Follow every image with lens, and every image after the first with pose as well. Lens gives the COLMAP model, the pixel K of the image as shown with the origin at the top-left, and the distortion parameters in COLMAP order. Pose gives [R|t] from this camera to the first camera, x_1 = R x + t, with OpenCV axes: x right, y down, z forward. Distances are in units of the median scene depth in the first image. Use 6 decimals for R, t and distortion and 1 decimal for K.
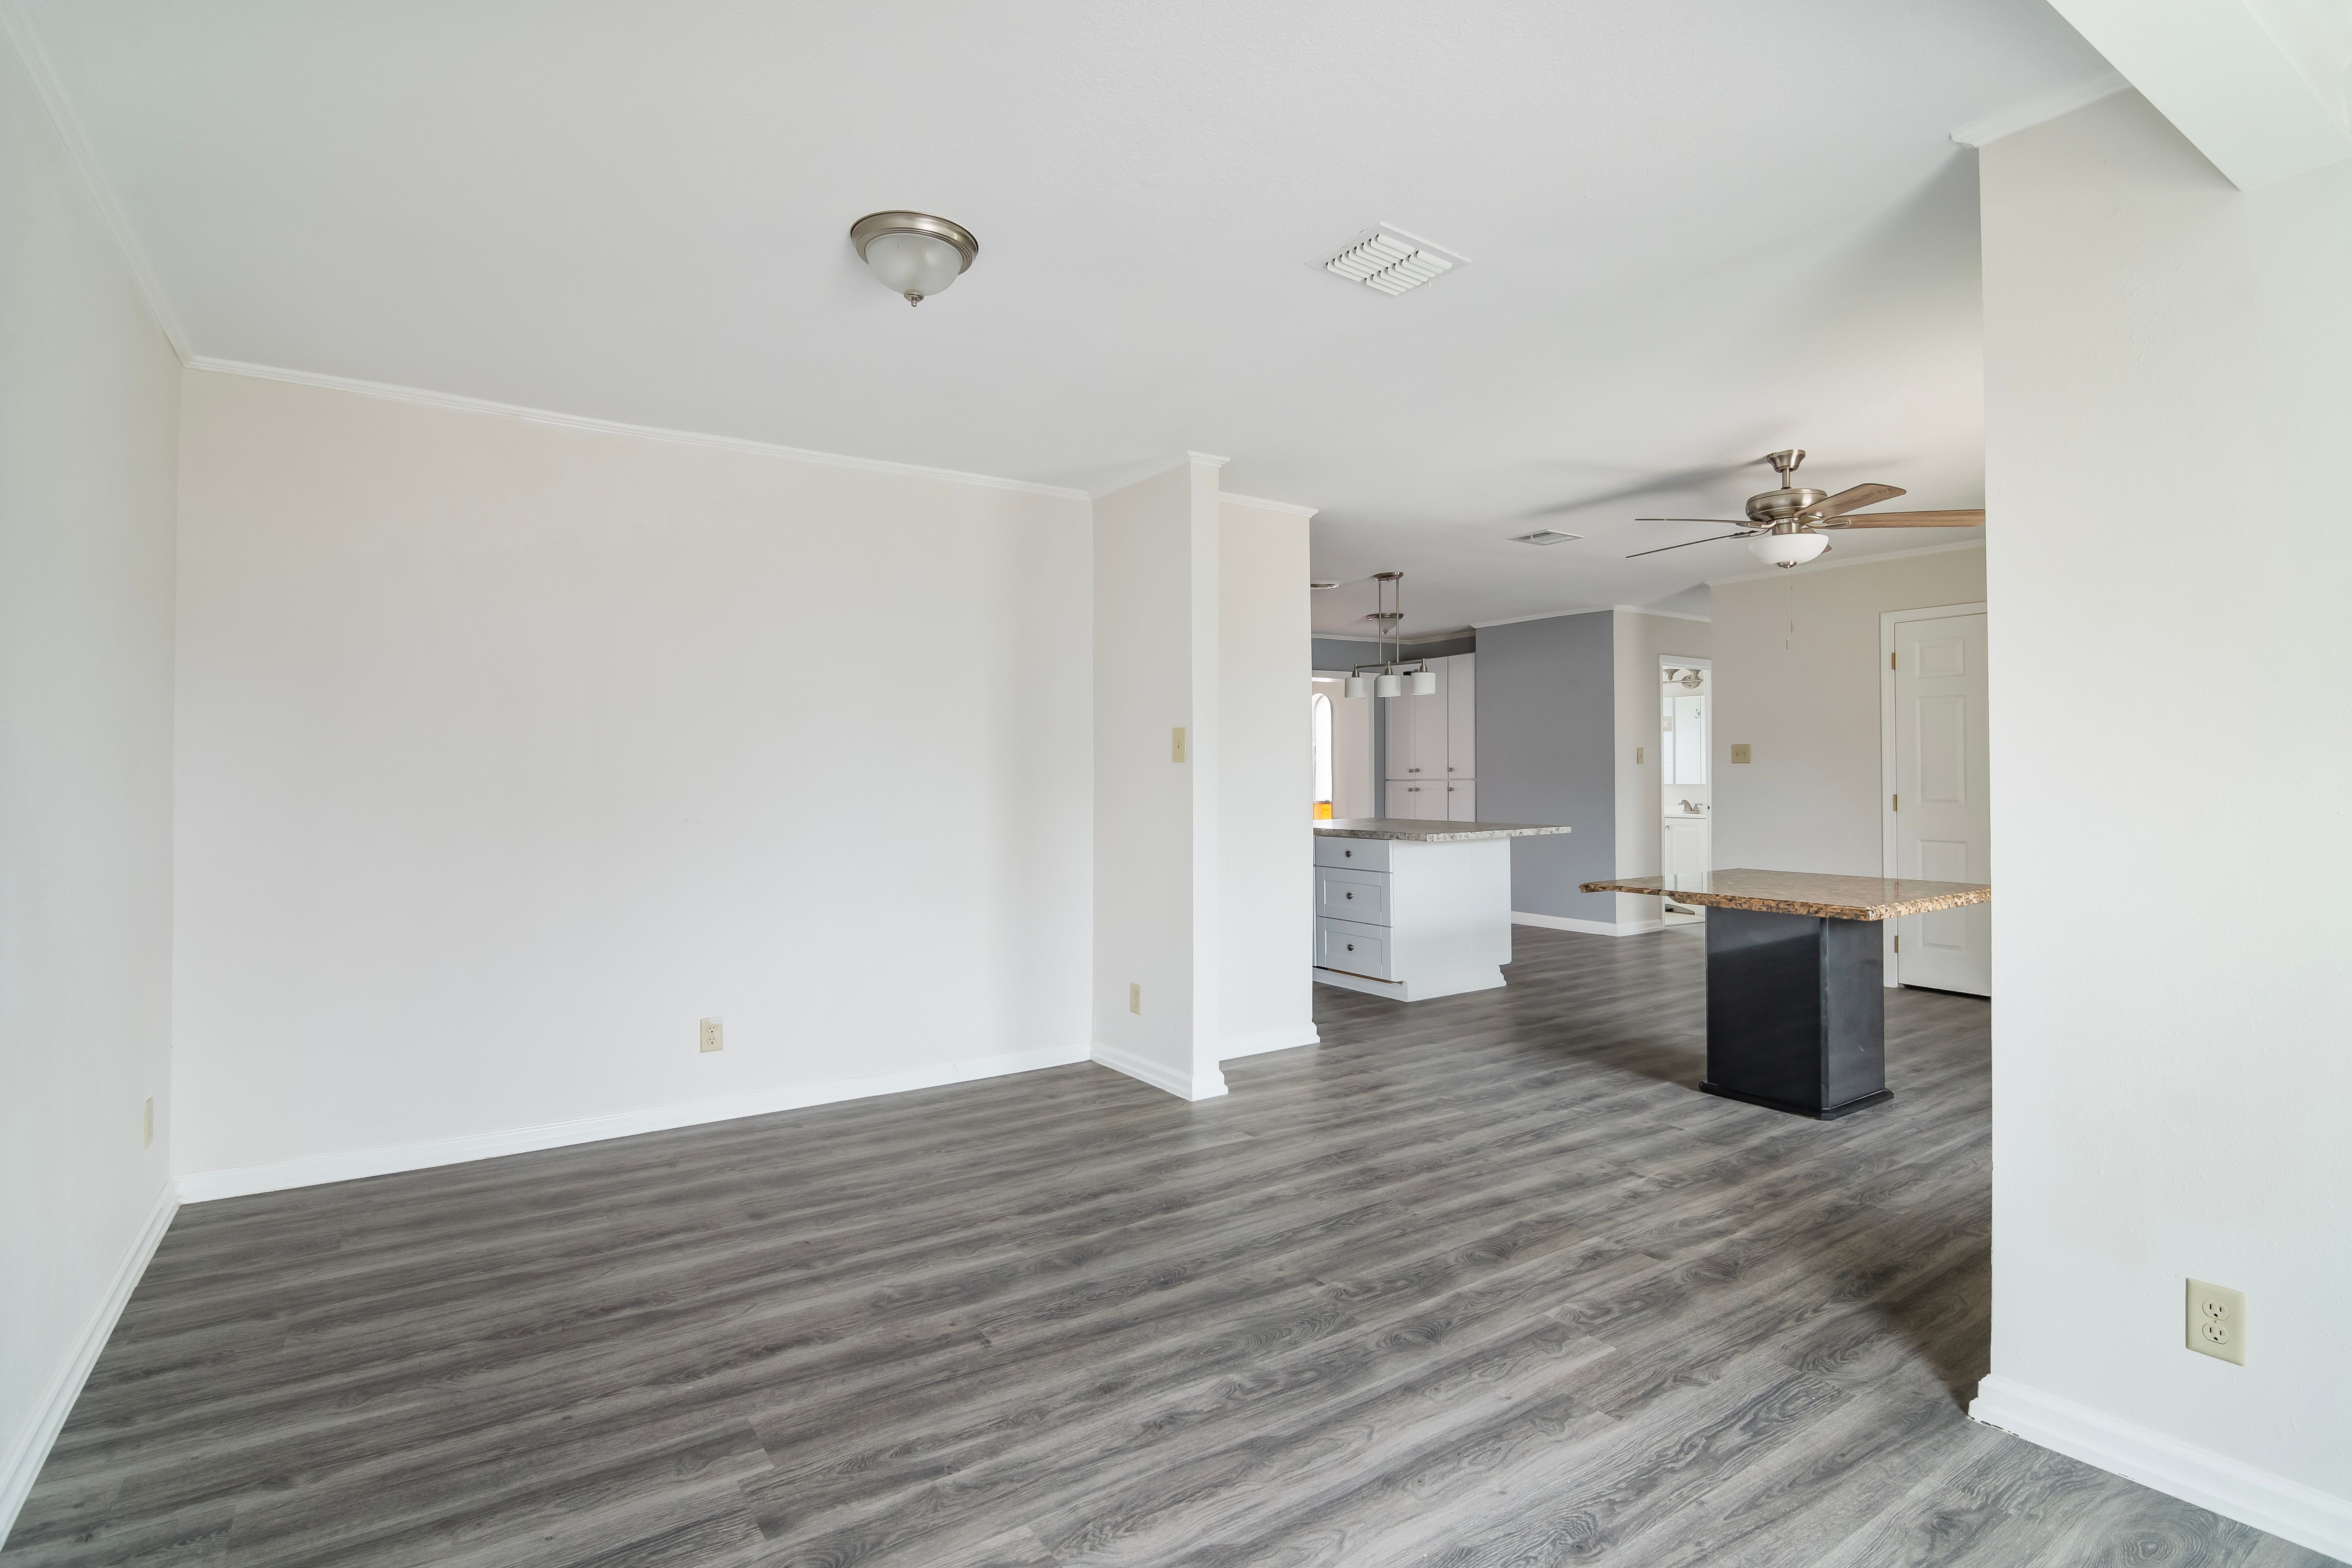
lens RADIAL K [[1136.6, 0, 1180.4], [0, 1136.6, 812.7], [0, 0, 1]] dist [-0.009594, -0.001110]
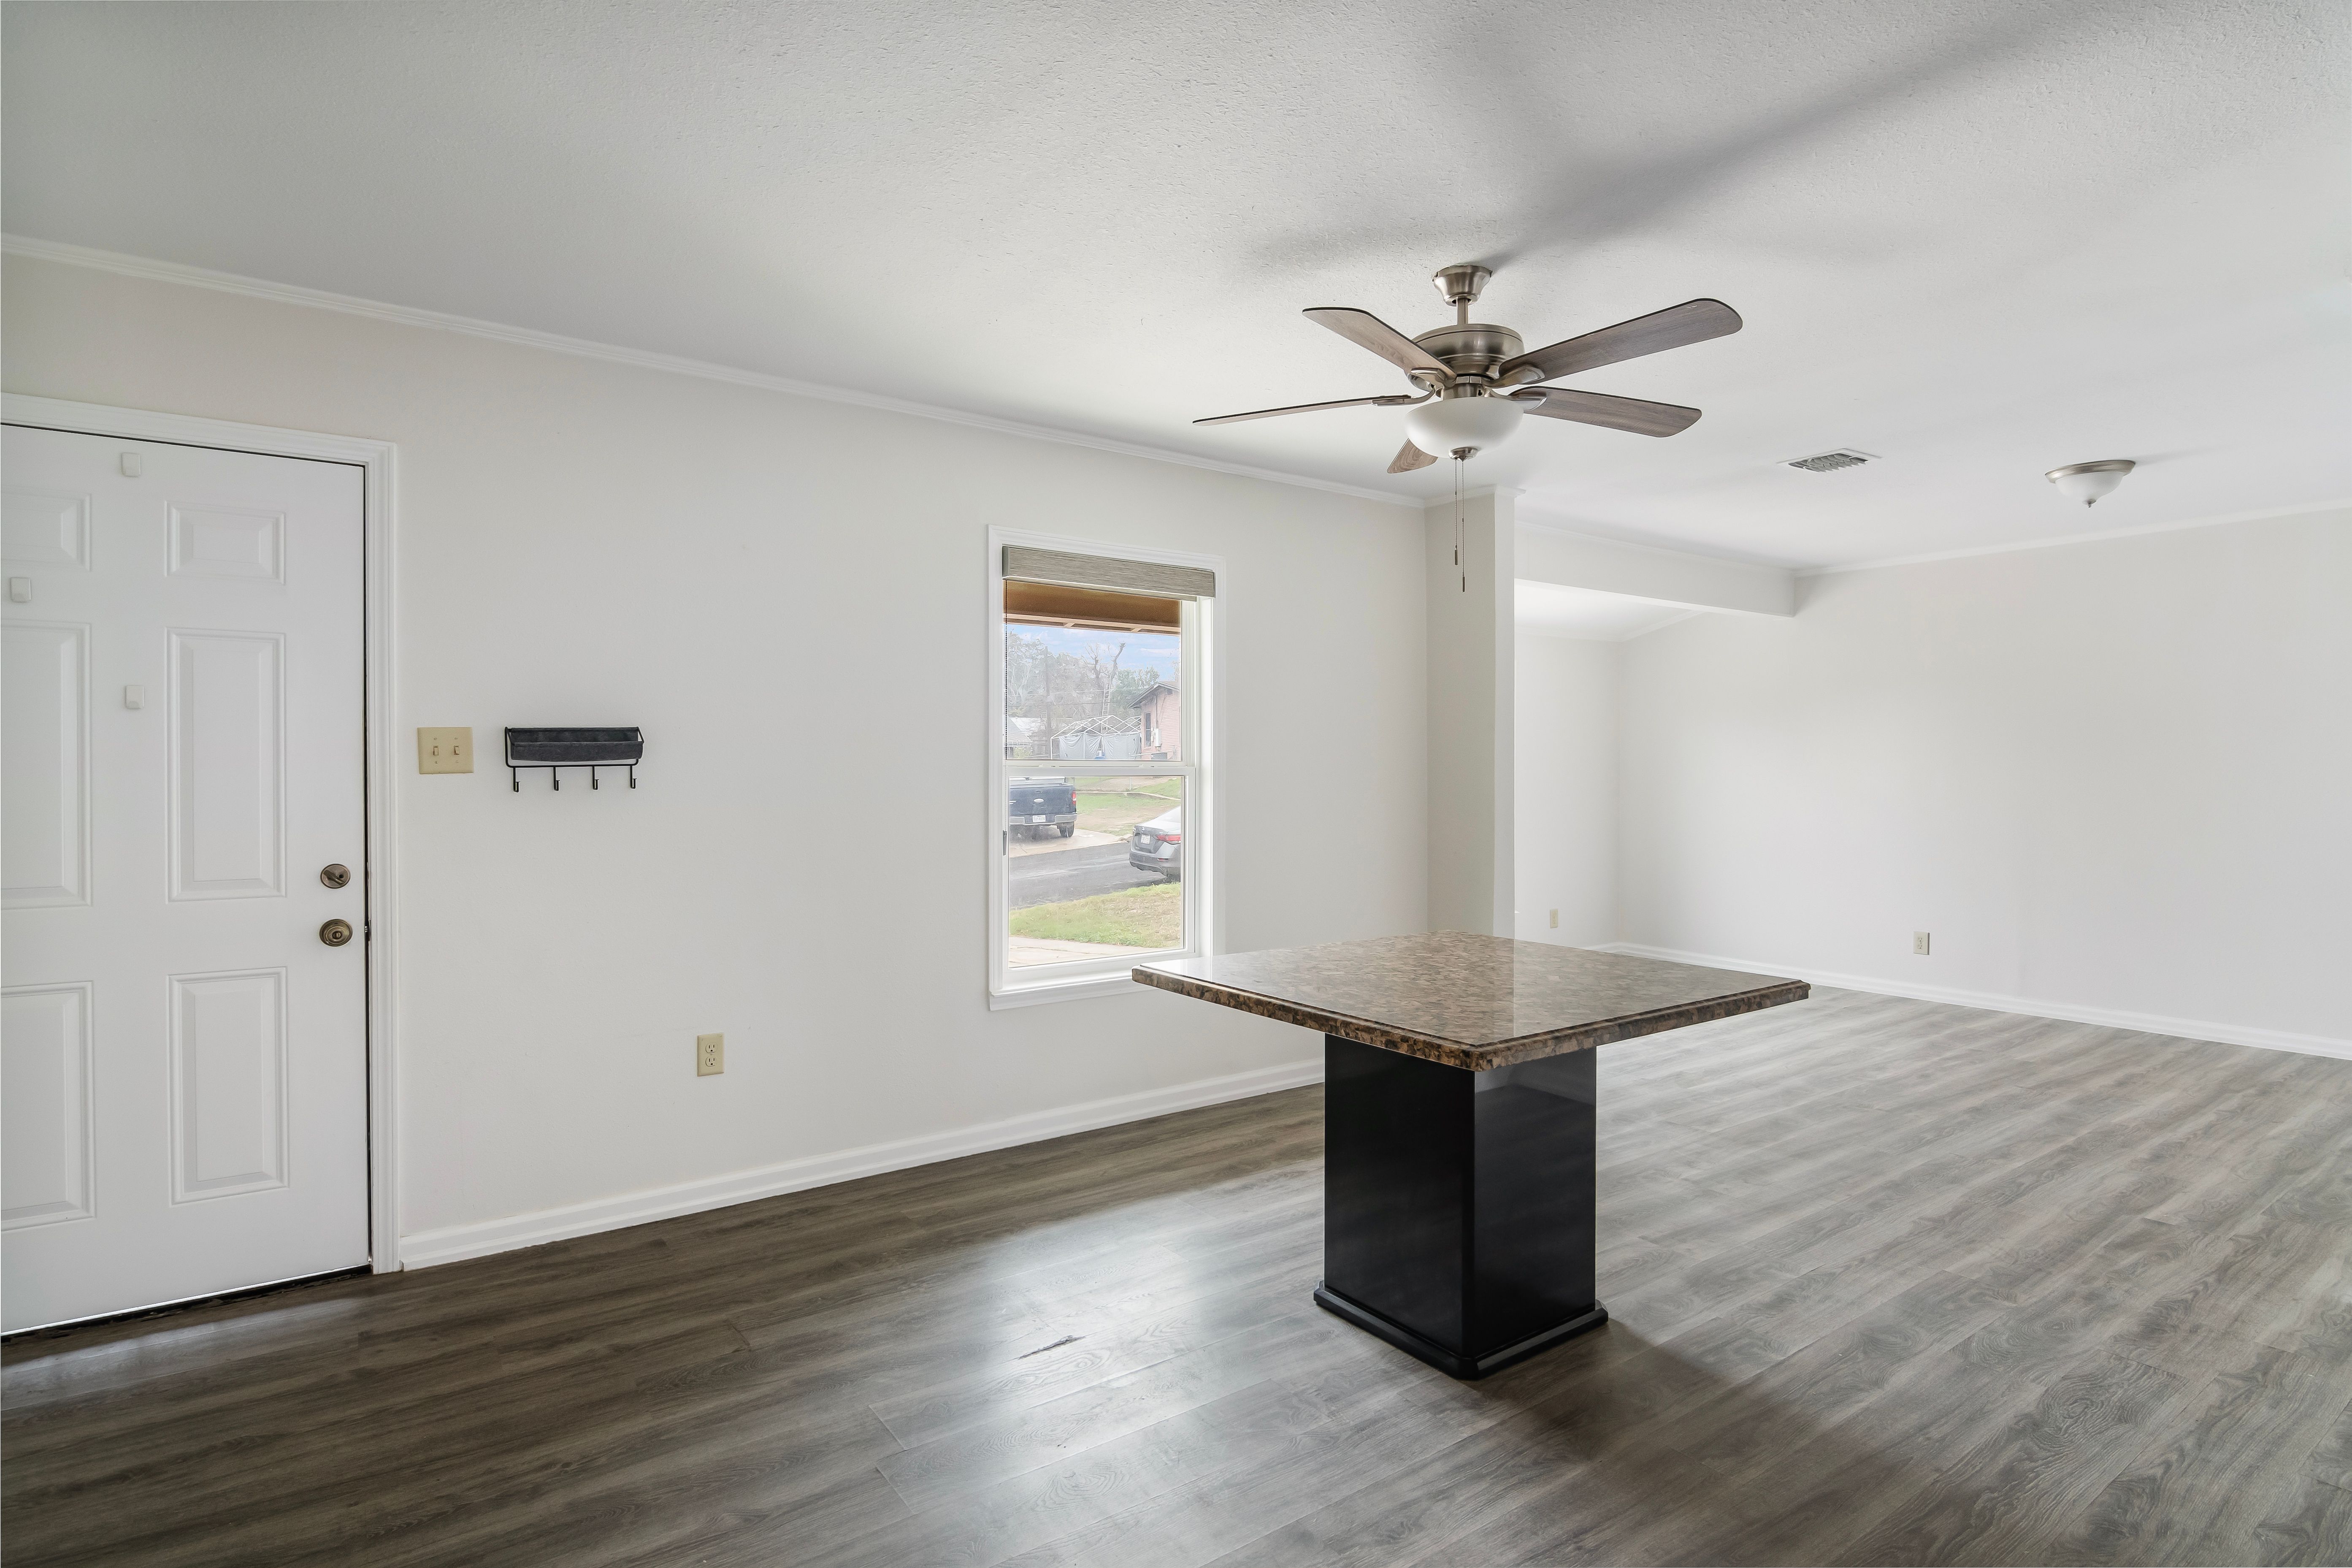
lens RADIAL K [[1181.2, 0, 1174.5], [0, 1181.2, 778.8], [0, 0, 1]] dist [-0.012285, -0.002077]
pose [[-0.999870, 0.005591, -0.015132, 1.171192], [0.005021, 0.999285, 0.037465, -0.111315], [0.015331, 0.037384, -0.999183, 2.712071]]
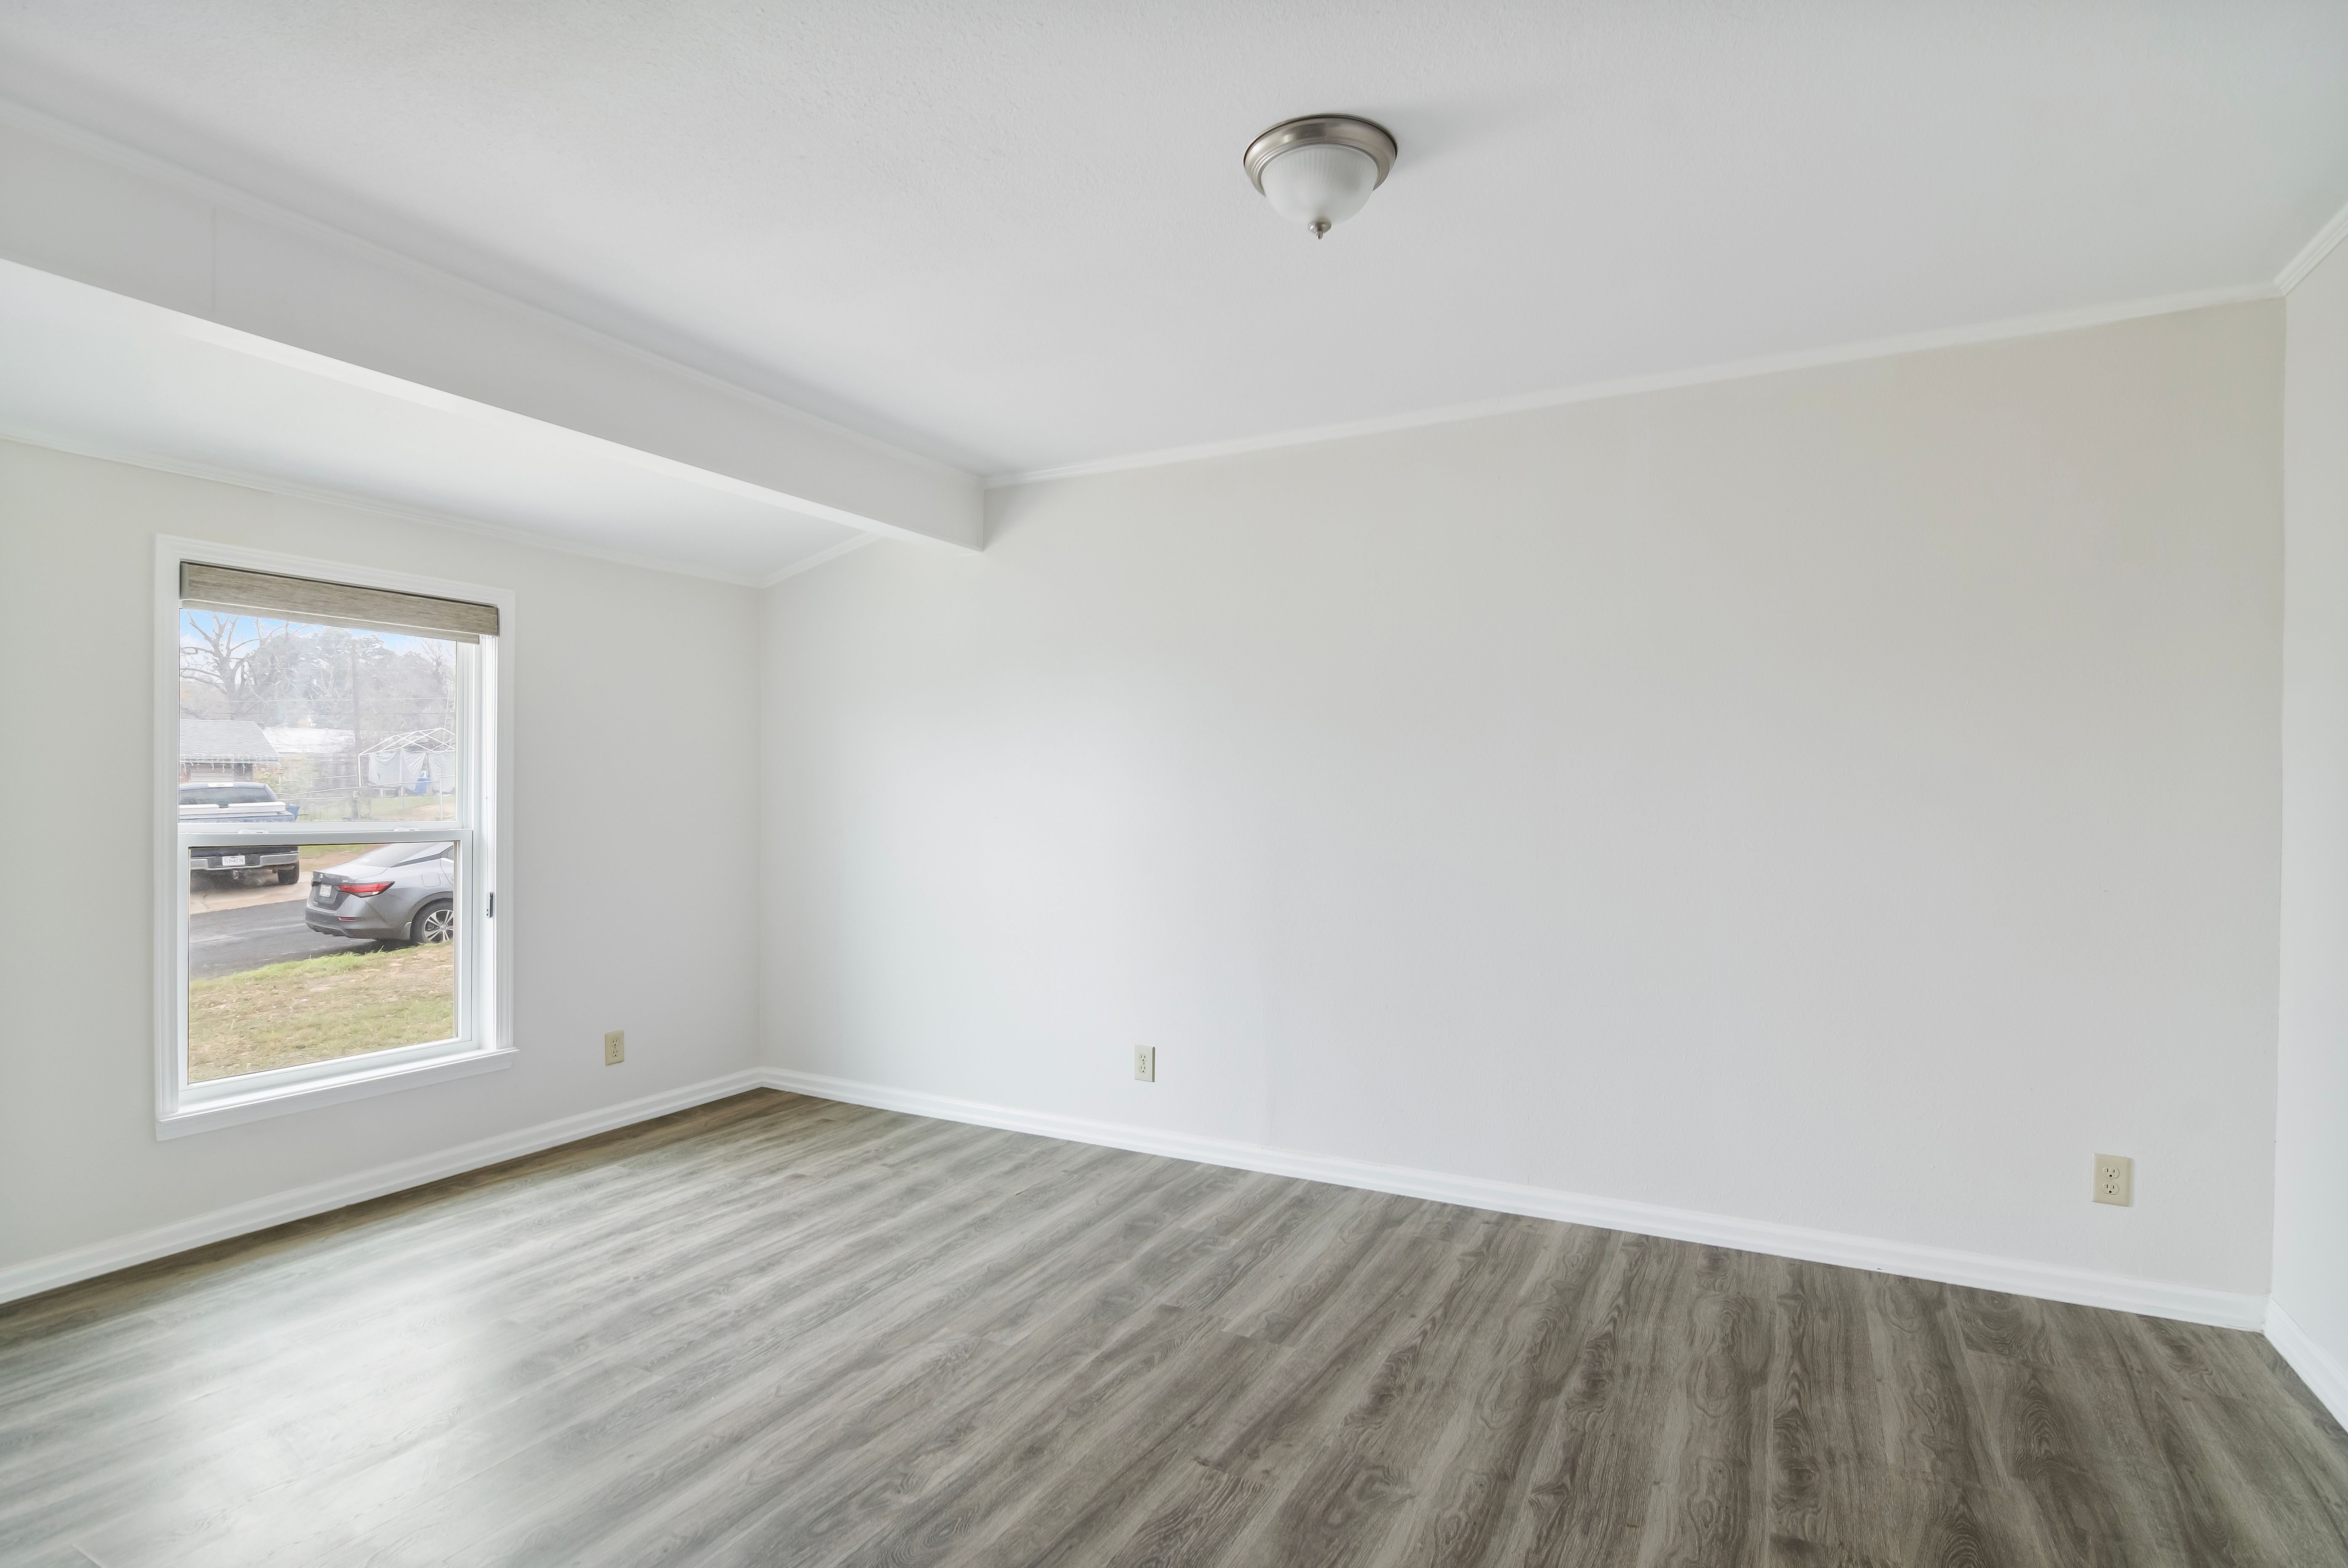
lens RADIAL K [[1152.0, 0, 1167.9], [0, 1152.0, 802.1], [0, 0, 1]] dist [-0.013410, 0.000218]
pose [[-0.887297, 0.003811, -0.461183, 0.246109], [-0.012289, 0.999415, 0.031901, -0.068219], [0.461035, 0.033973, -0.886731, 1.653517]]
